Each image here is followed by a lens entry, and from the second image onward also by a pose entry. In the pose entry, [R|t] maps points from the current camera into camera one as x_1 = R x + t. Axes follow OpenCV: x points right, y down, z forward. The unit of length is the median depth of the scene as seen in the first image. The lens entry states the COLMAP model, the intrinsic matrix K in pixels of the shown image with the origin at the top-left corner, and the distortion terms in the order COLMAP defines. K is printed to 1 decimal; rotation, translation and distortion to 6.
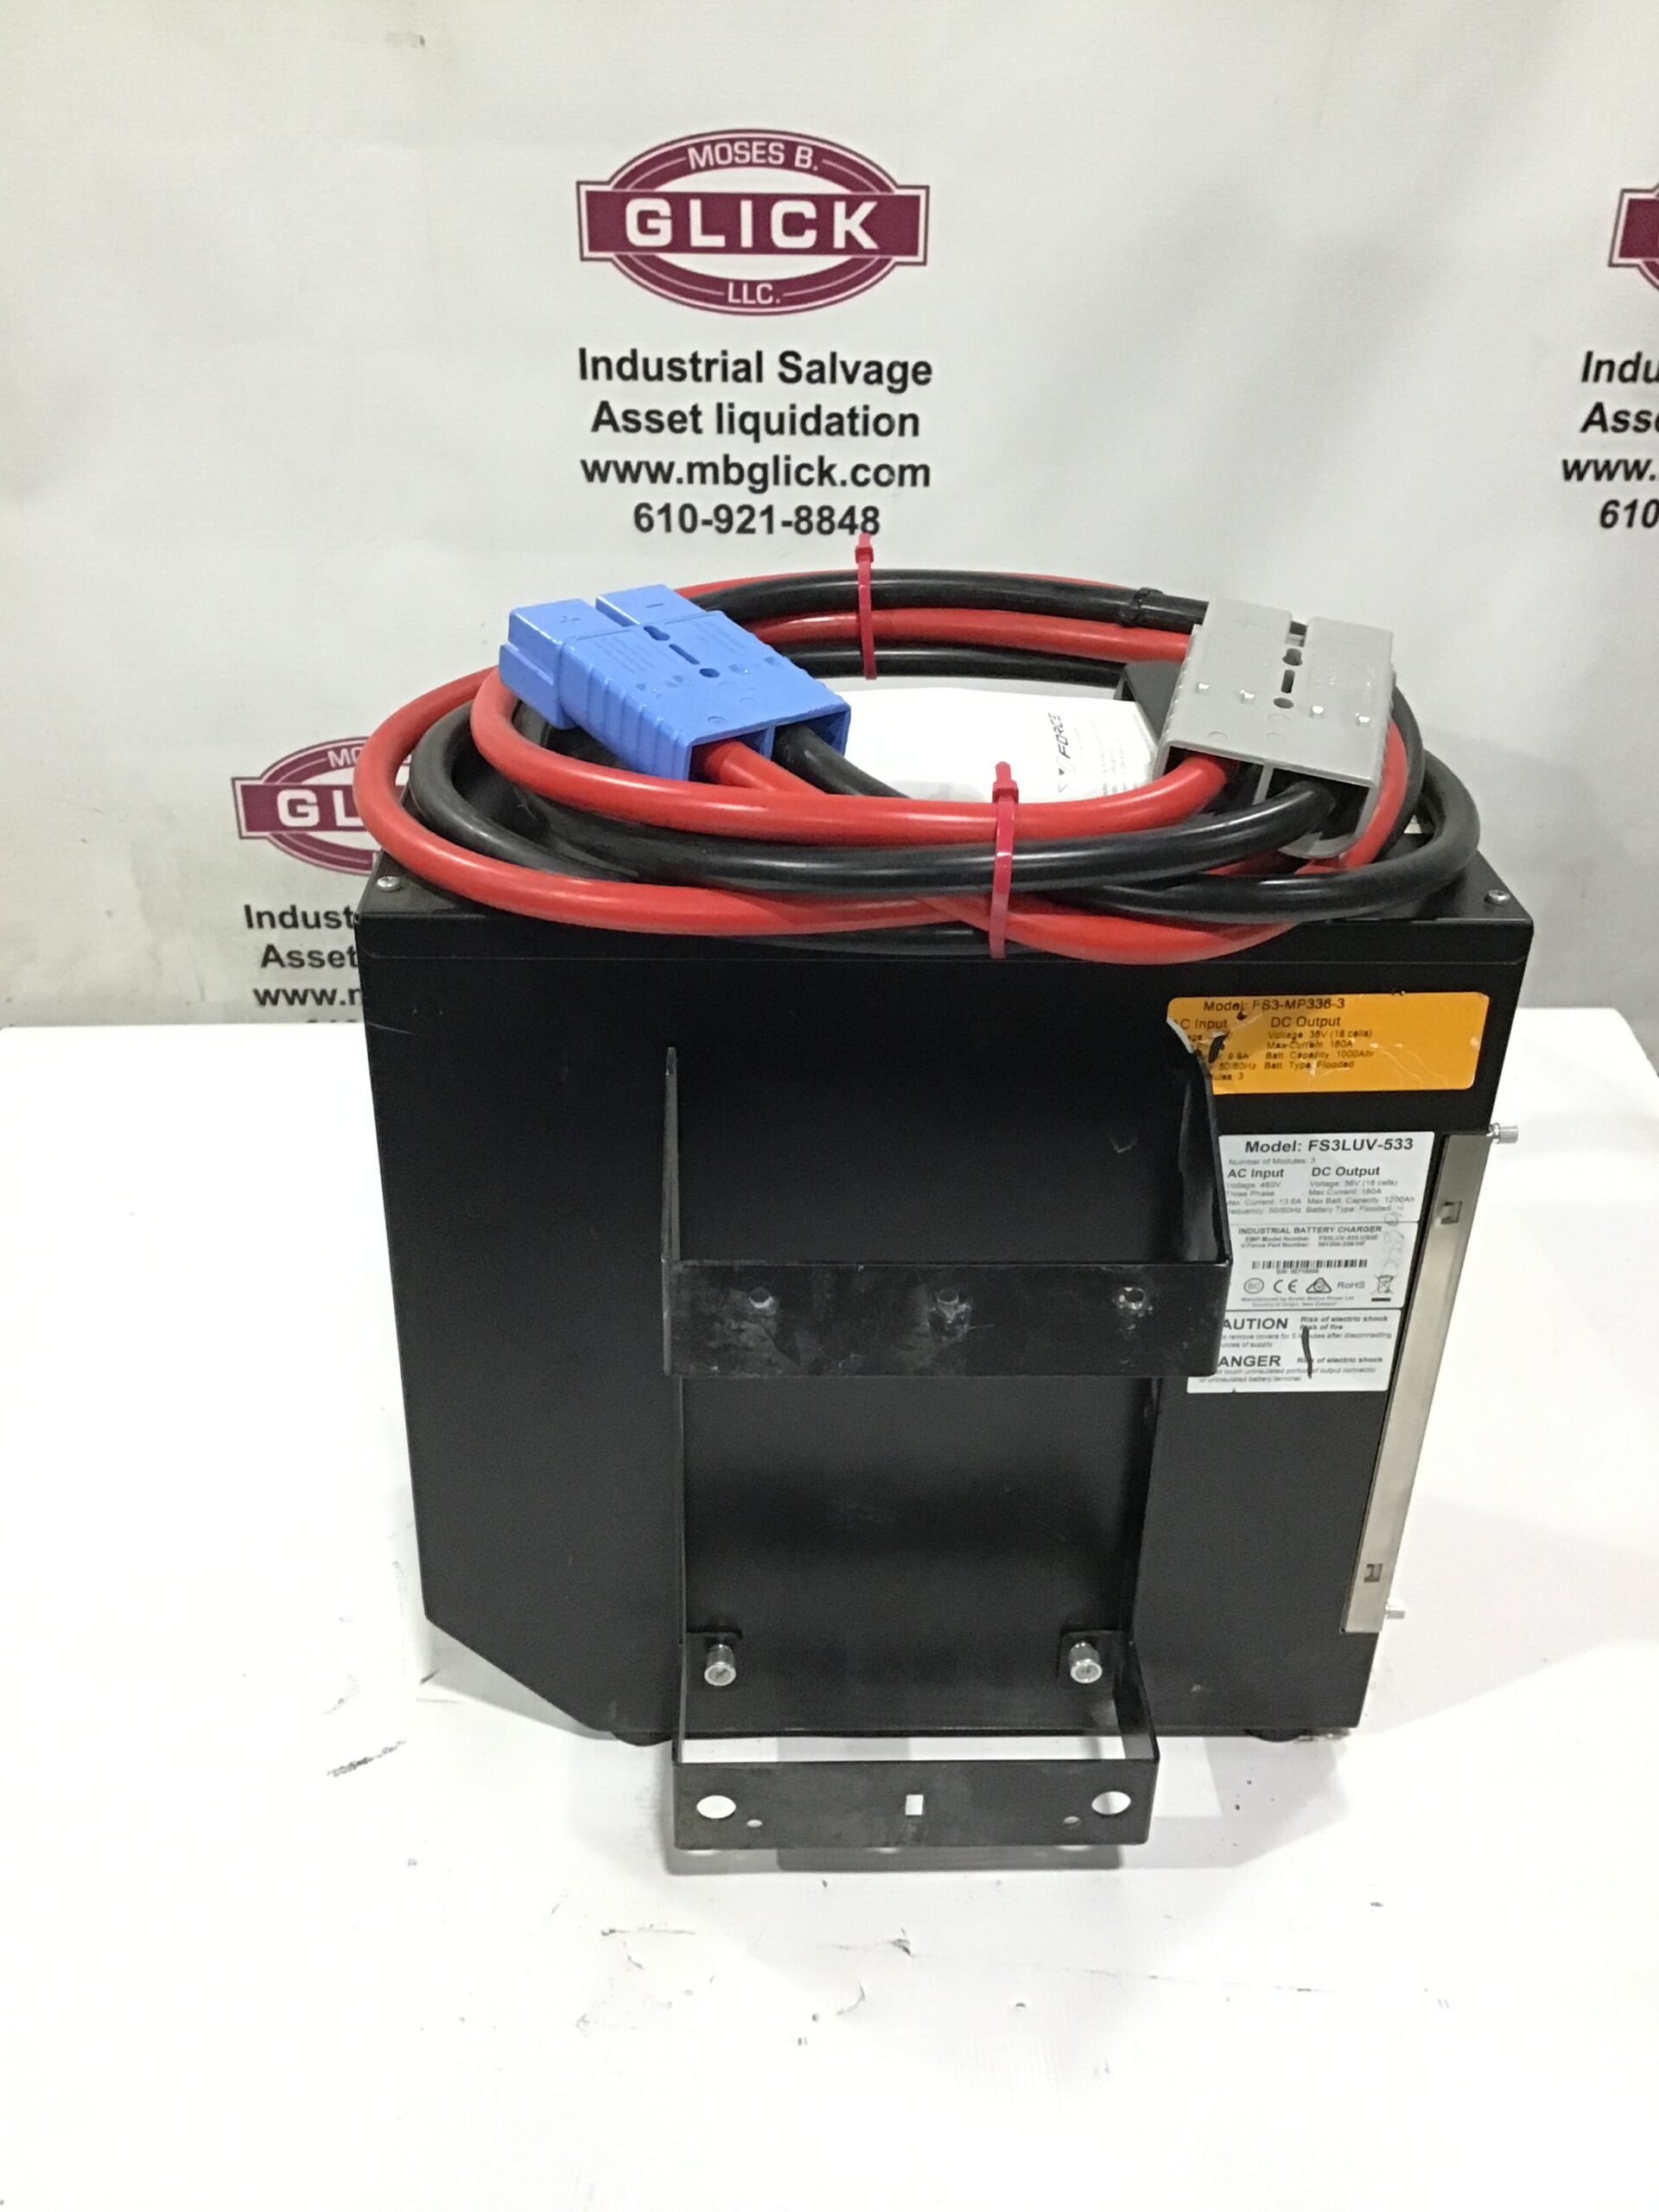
lens RADIAL K [[1961.4, 0, 848.2], [0, 1961.4, 1108.7], [0, 0, 1]] dist [0.115224, -0.222272]
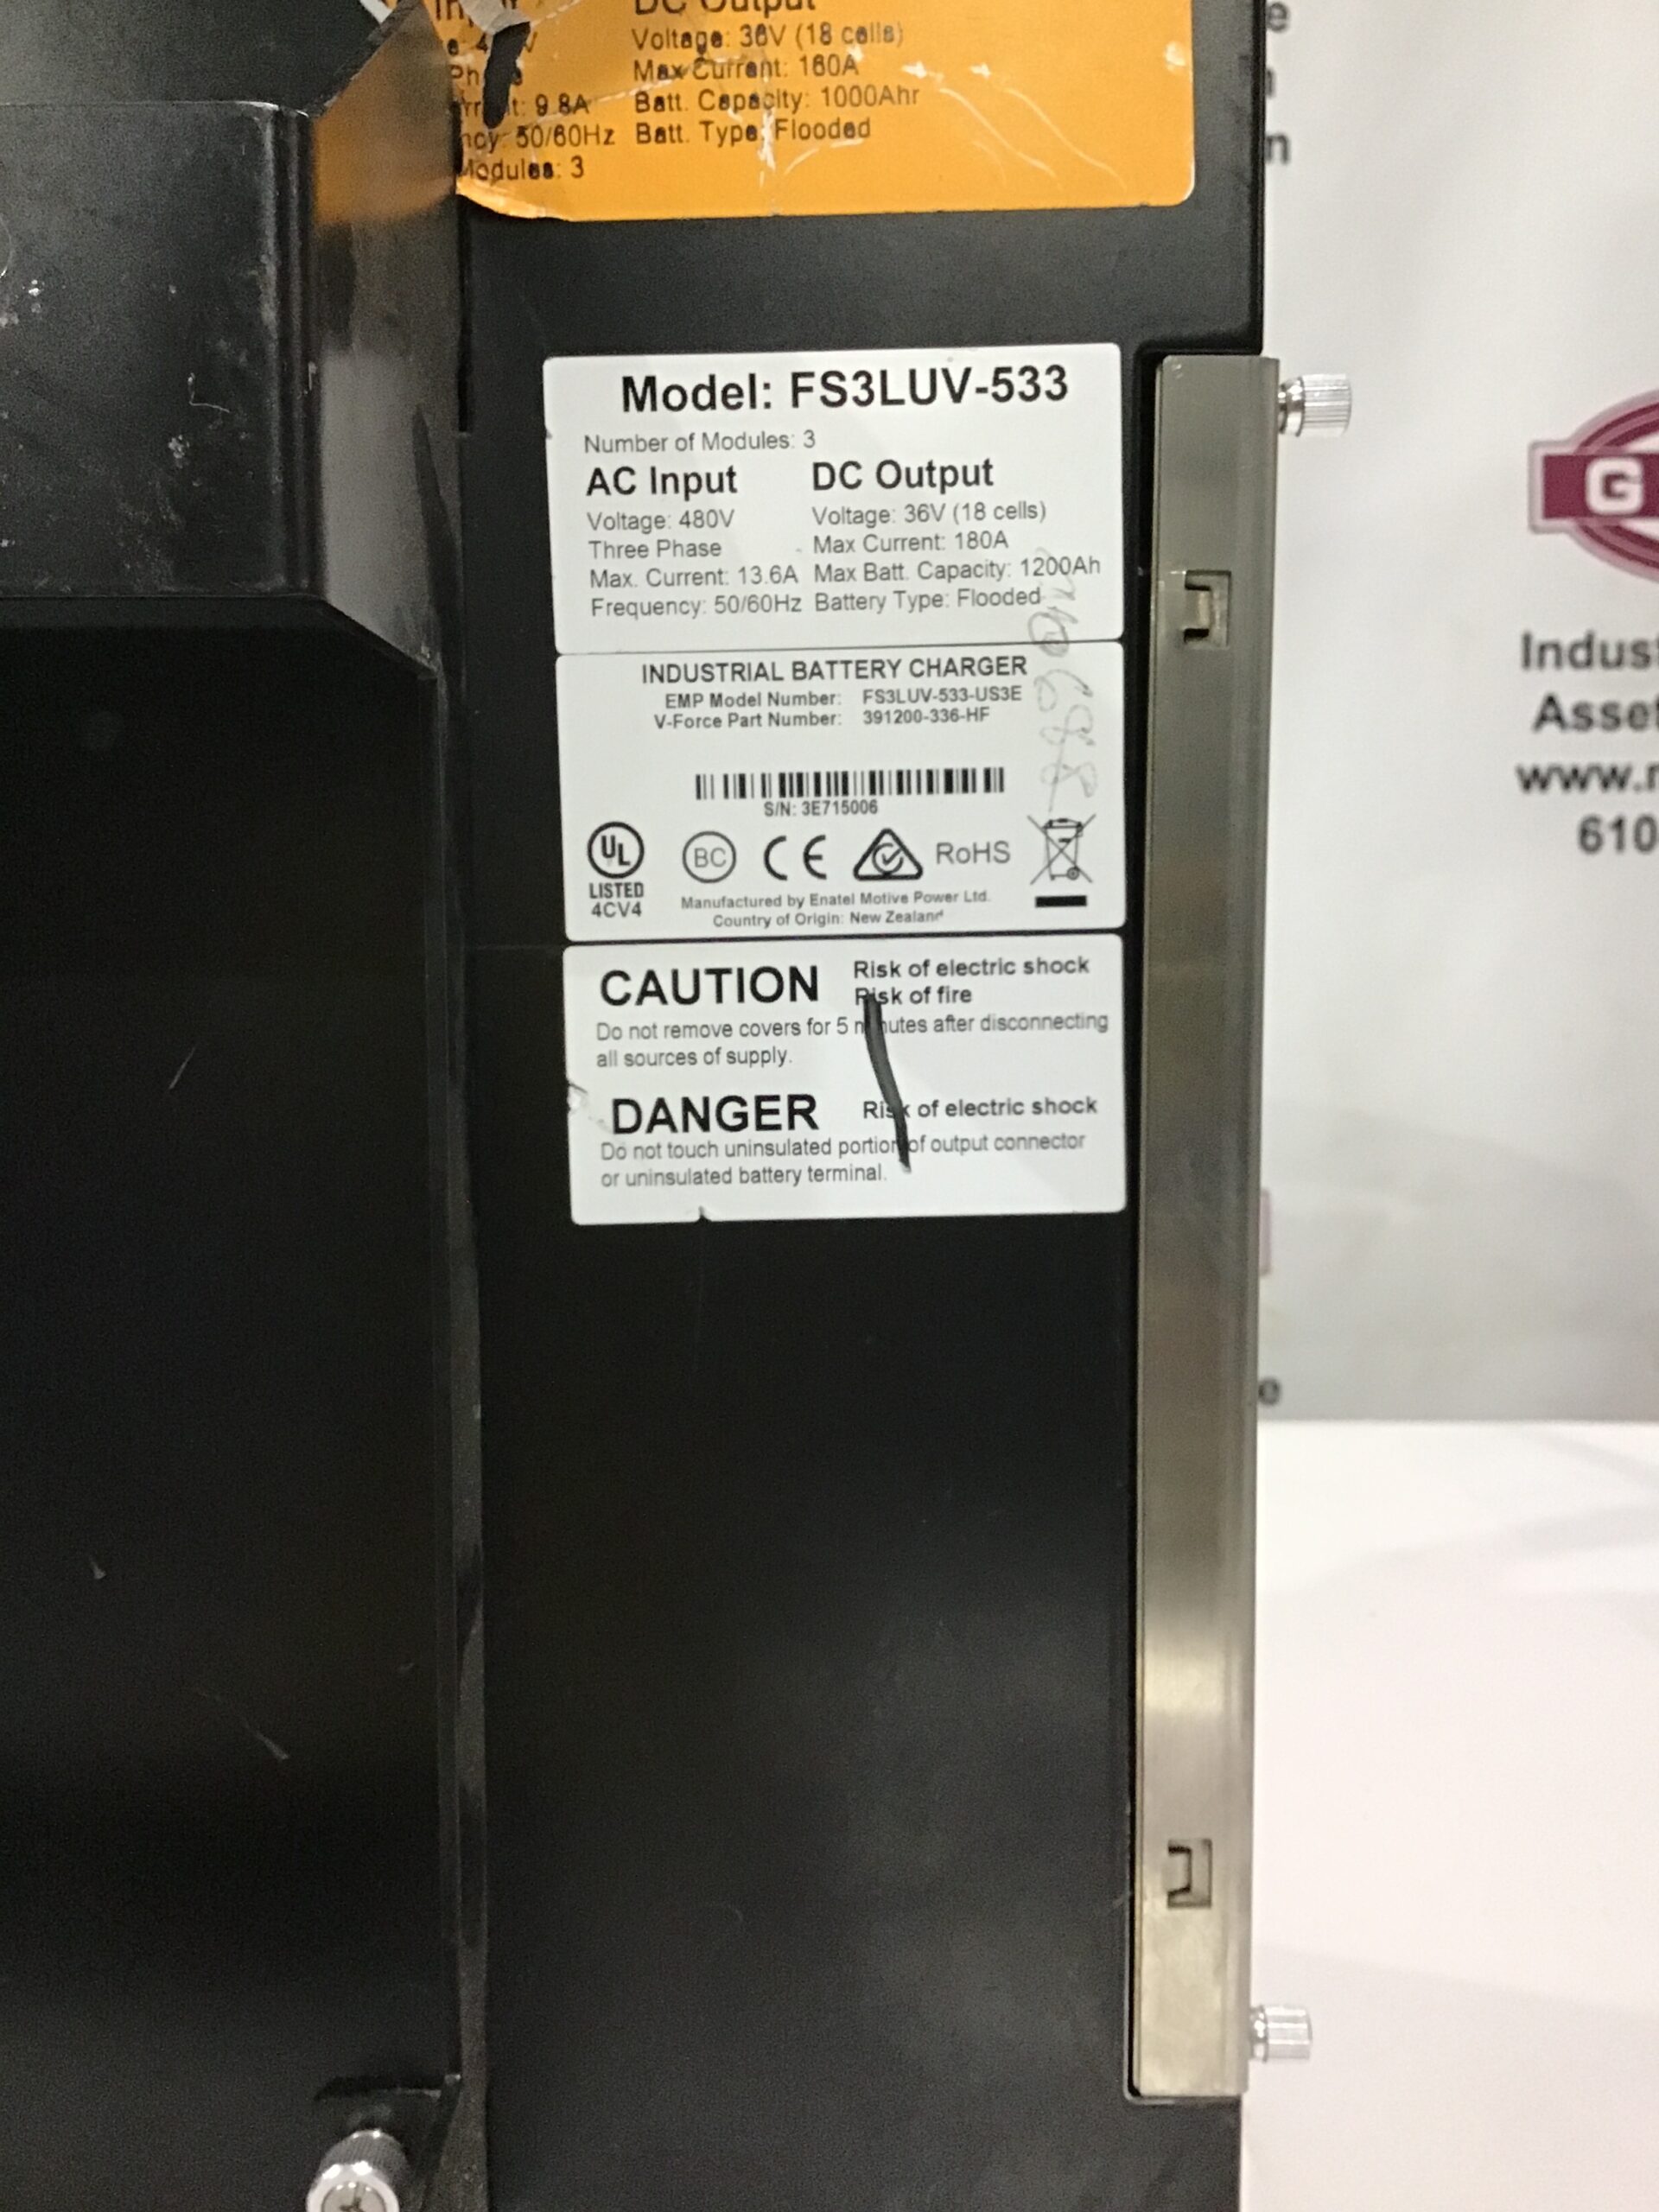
lens RADIAL K [[1961.4, 0, 848.2], [0, 1961.4, 1108.7], [0, 0, 1]] dist [0.115224, -0.222272]
pose [[0.998938, -0.025048, -0.038675, 0.246176], [0.005322, 0.896442, -0.443129, 0.296762], [0.045769, 0.442452, 0.895623, 0.696788]]
